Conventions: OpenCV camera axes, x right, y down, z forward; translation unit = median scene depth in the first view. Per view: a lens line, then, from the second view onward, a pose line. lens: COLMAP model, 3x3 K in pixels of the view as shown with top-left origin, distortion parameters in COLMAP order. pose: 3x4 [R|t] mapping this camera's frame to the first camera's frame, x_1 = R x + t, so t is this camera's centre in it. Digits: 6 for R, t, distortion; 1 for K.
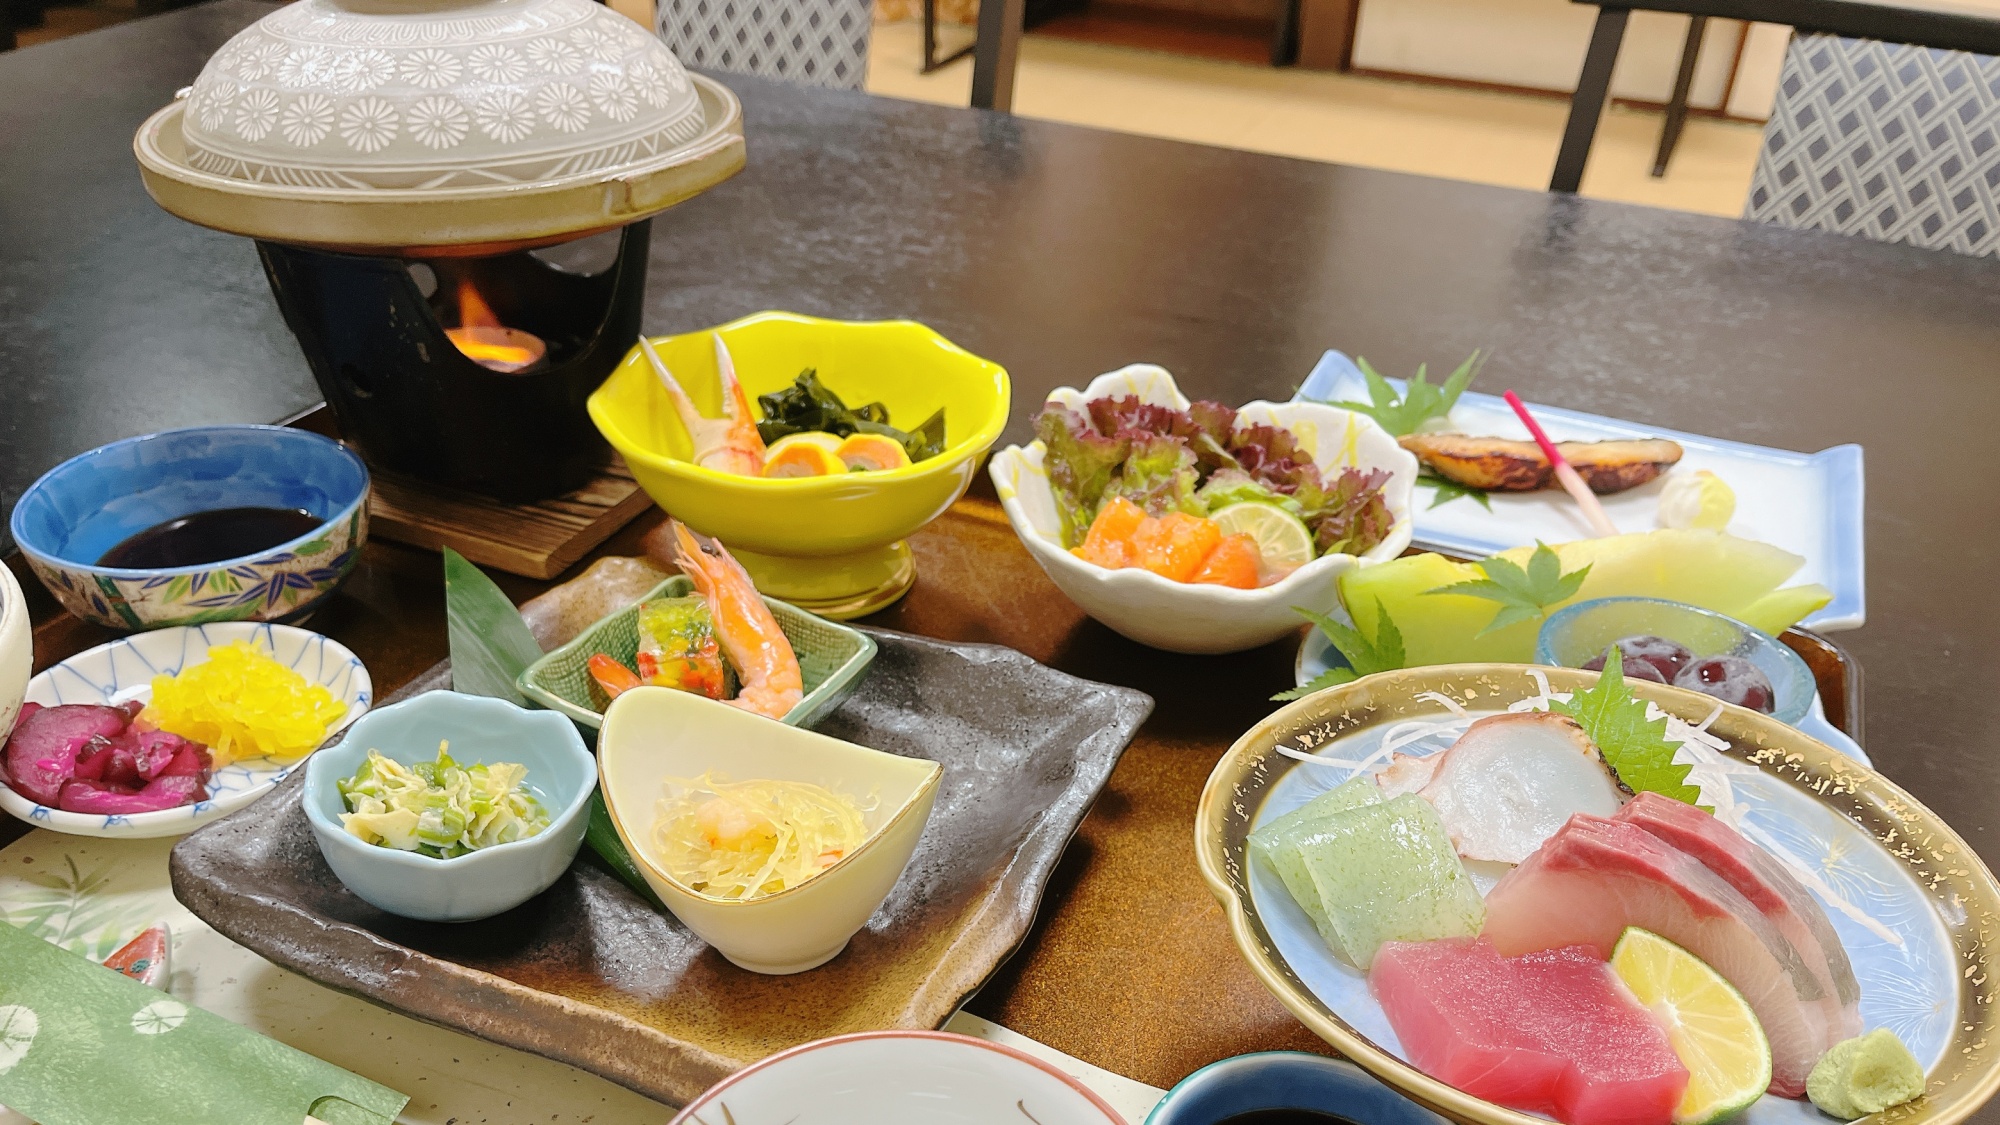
lens RADIAL K [[1537.2, 0, 1003.7], [0, 1537.2, 723.9], [0, 0, 1]] dist [0.009963, -0.002918]
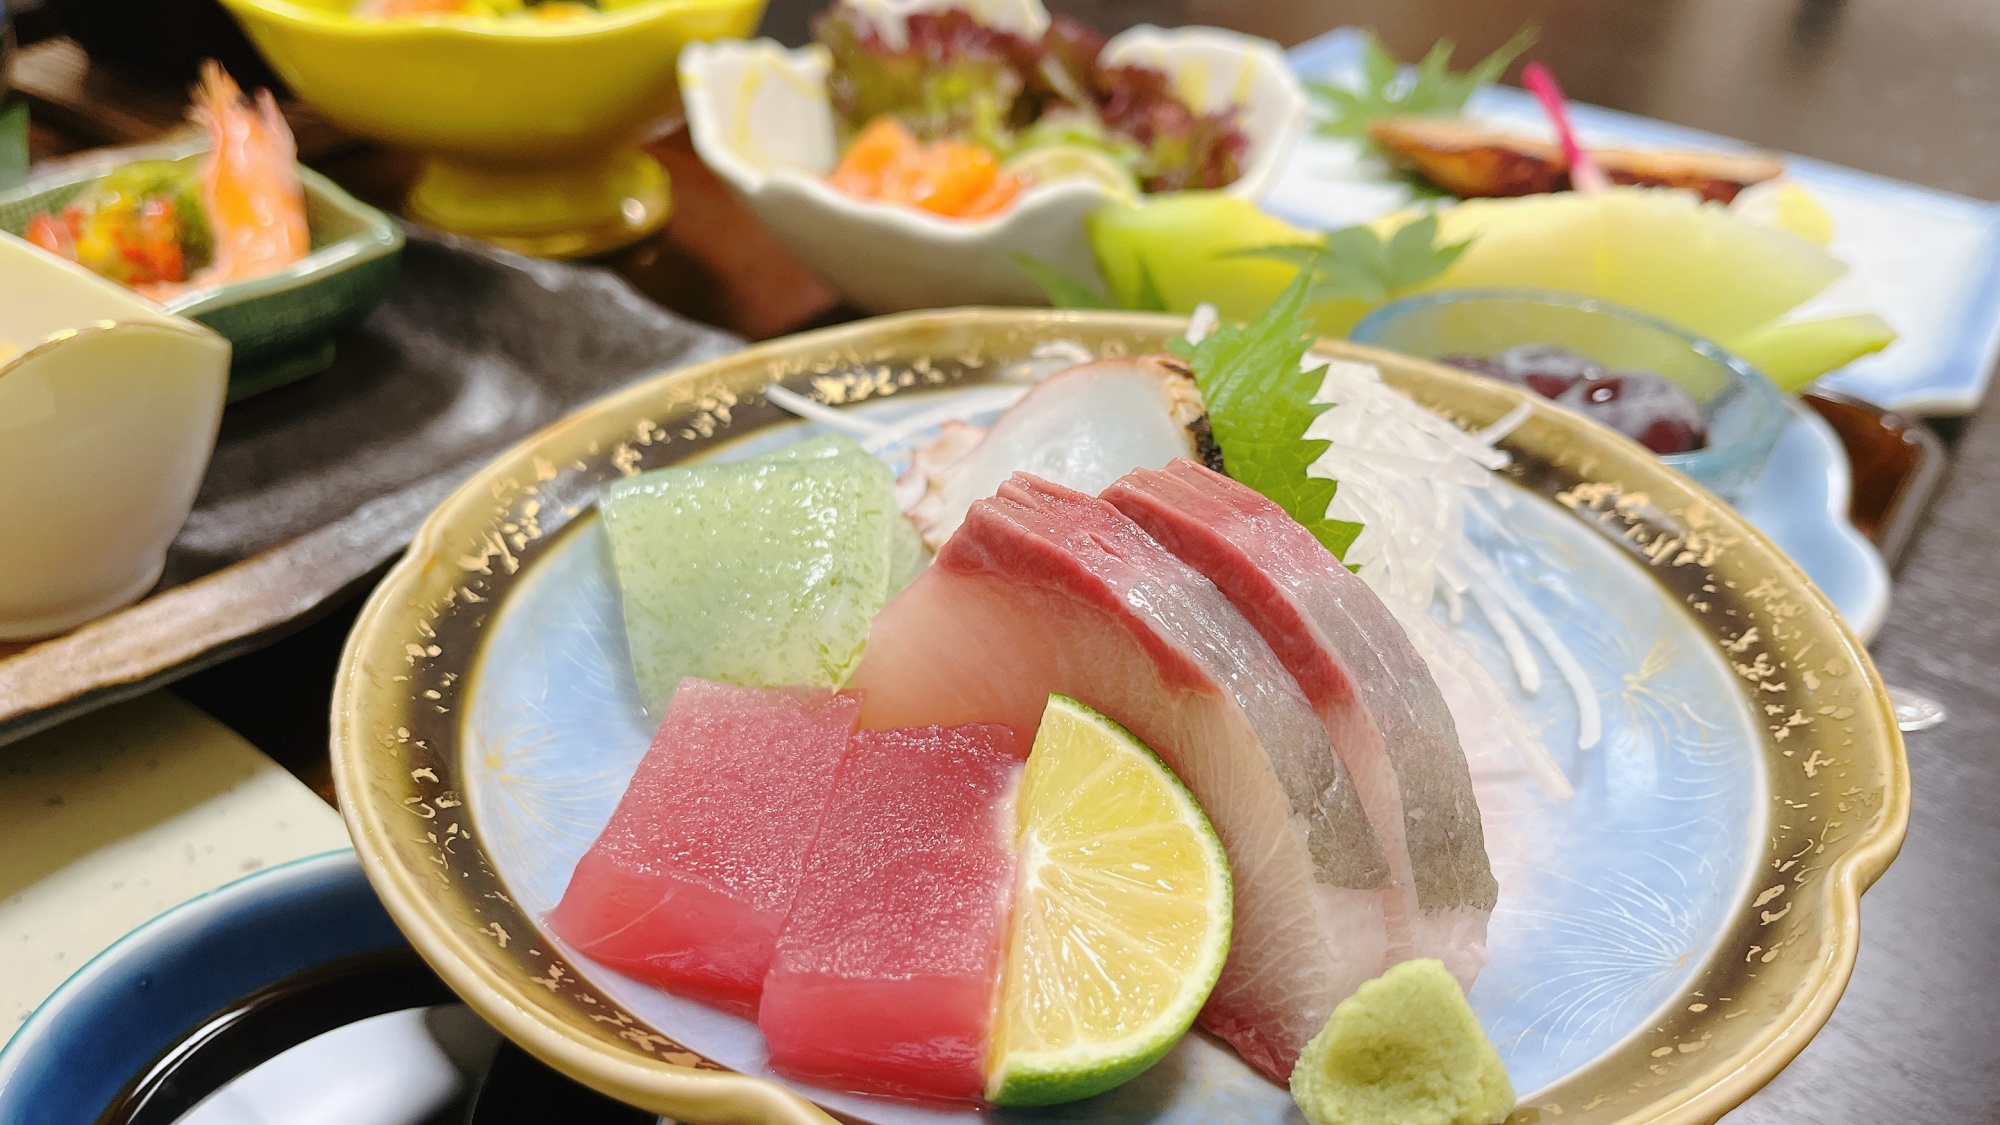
lens RADIAL K [[1568.8, 0, 1000.0], [0, 1568.8, 562.5], [0, 0, 1]] dist [0.011400, 0.004001]
pose [[0.975944, 0.127893, -0.176571, 0.388403], [-0.131802, 0.991220, -0.010542, 0.078990], [0.173673, 0.033561, 0.984231, 0.399033]]
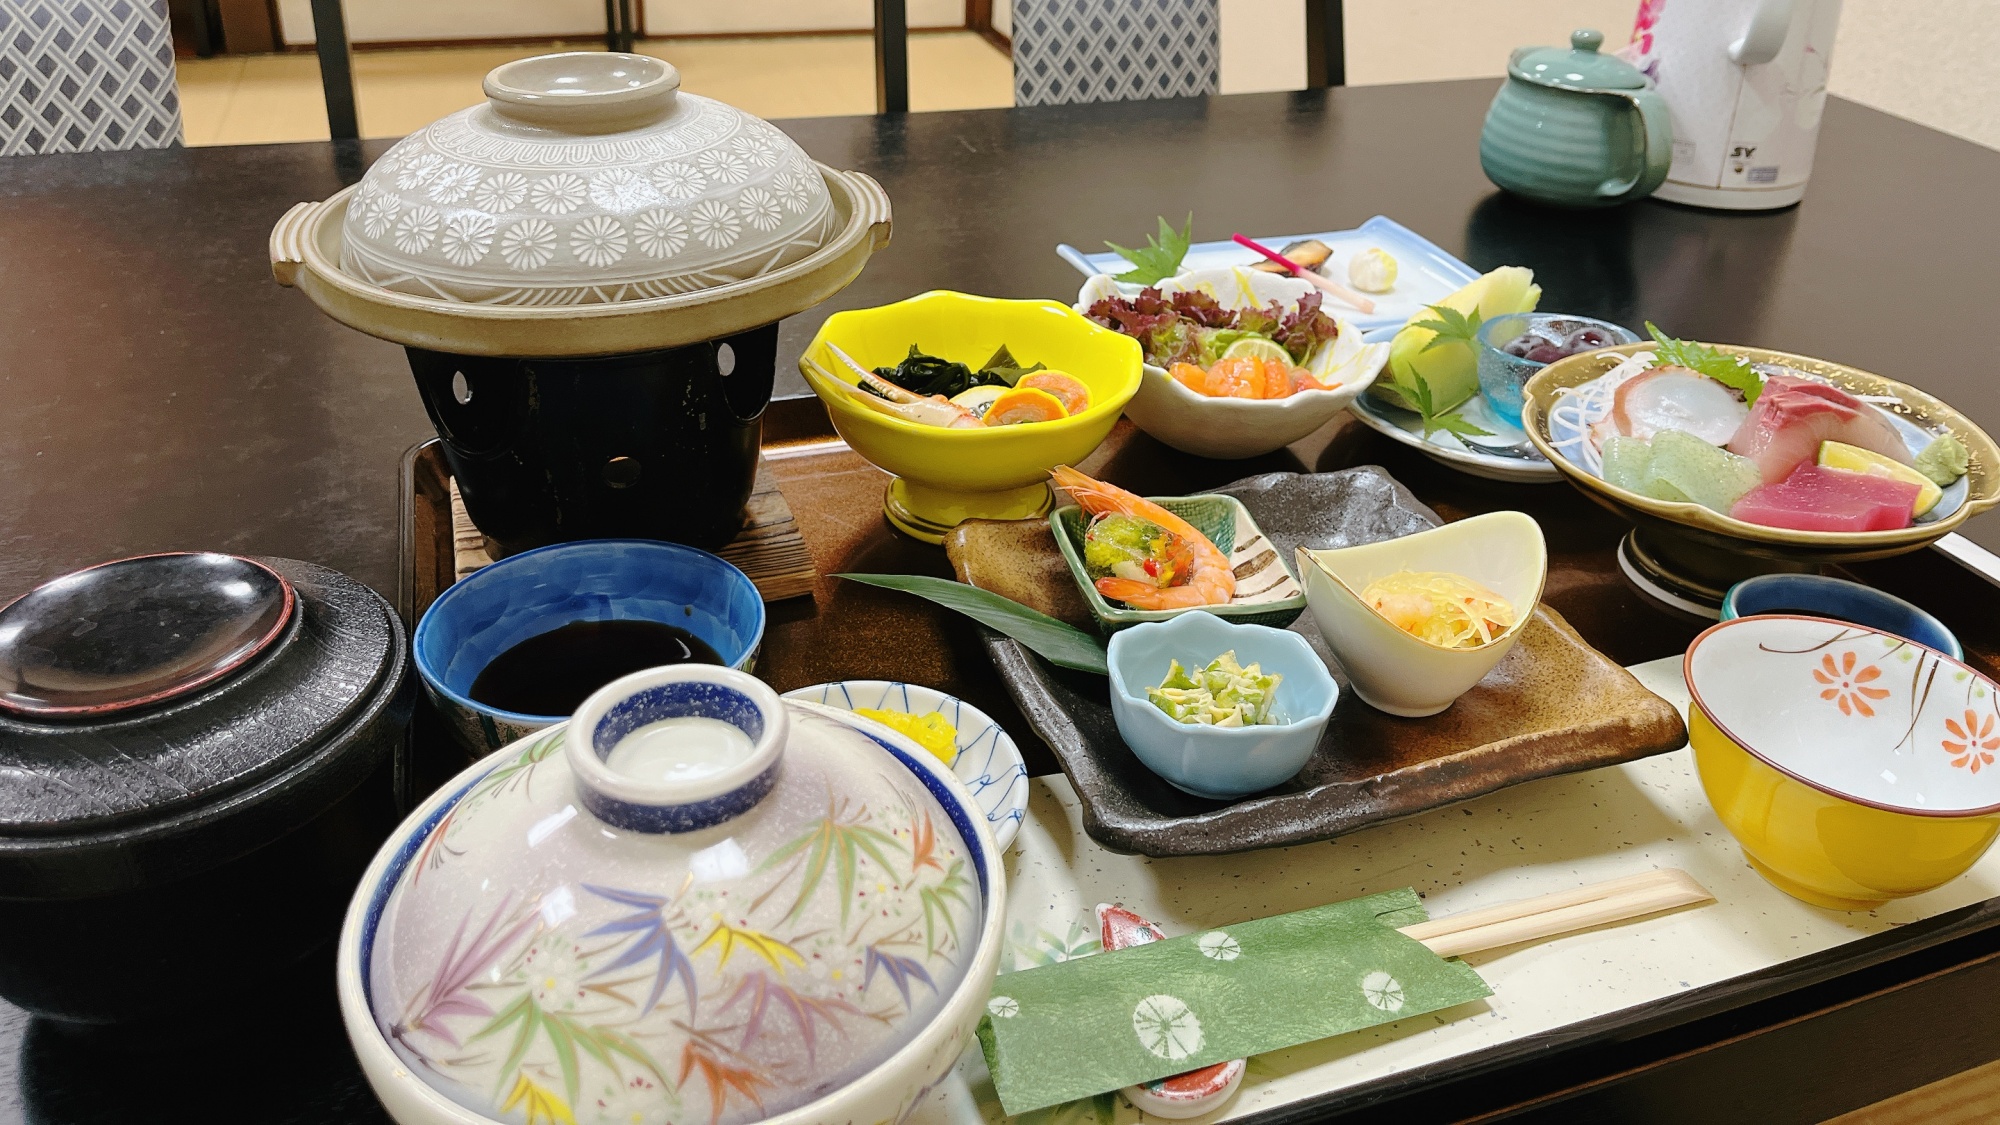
lens RADIAL K [[1527.2, 0, 996.7], [0, 1527.2, 376.4], [0, 0, 1]] dist [0.052180, -0.071150]
pose [[0.732555, -0.286475, 0.617491, -1.173003], [0.384754, 0.922581, -0.028434, -0.219321], [-0.561540, 0.258412, 0.786064, 0.071912]]
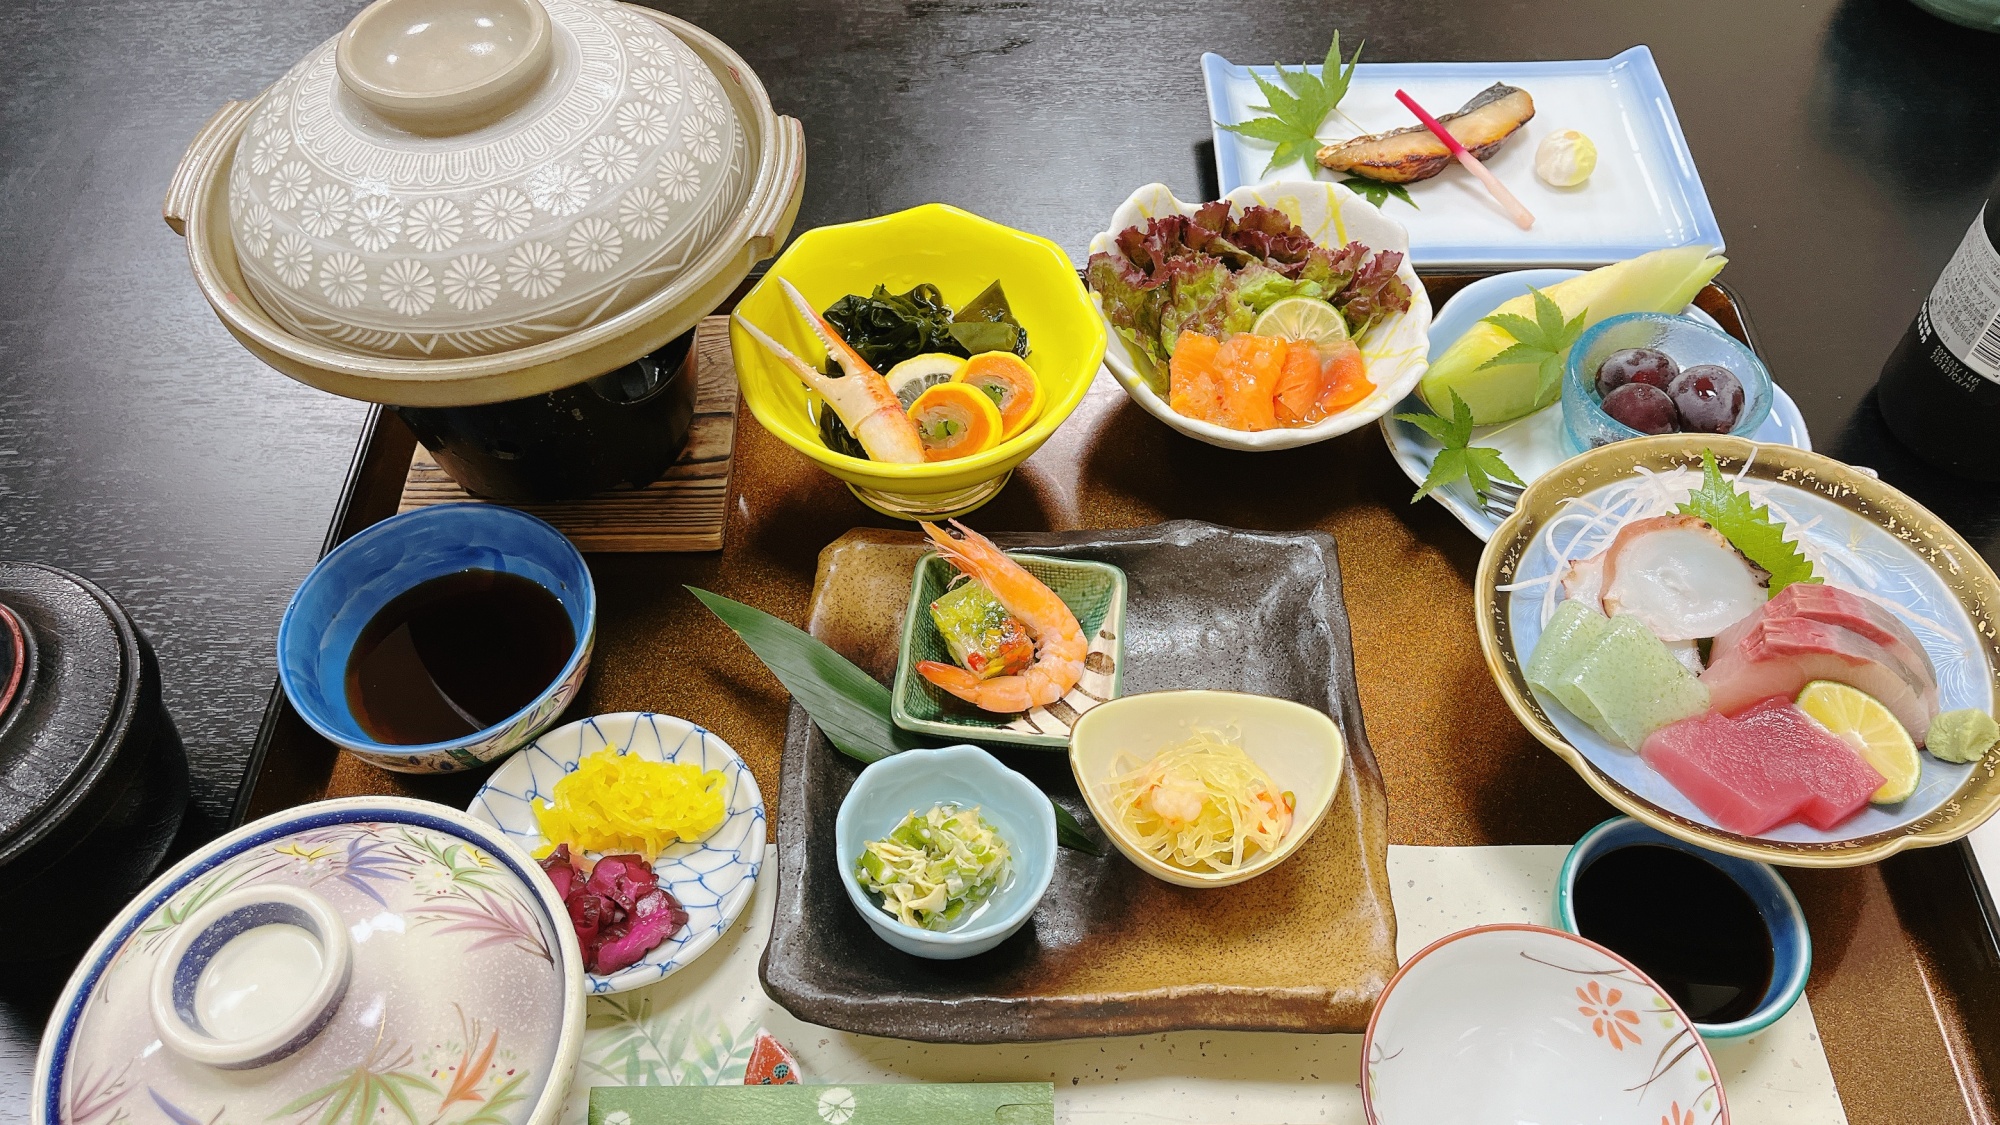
lens RADIAL K [[1524.3, 0, 1000.0], [0, 1524.3, 562.5], [0, 0, 1]] dist [0.008246, 0.002880]
pose [[0.914110, -0.347718, 0.208554, -0.494205], [0.265485, 0.902050, 0.340327, -0.578091], [-0.306464, -0.255729, 0.916888, -0.093584]]
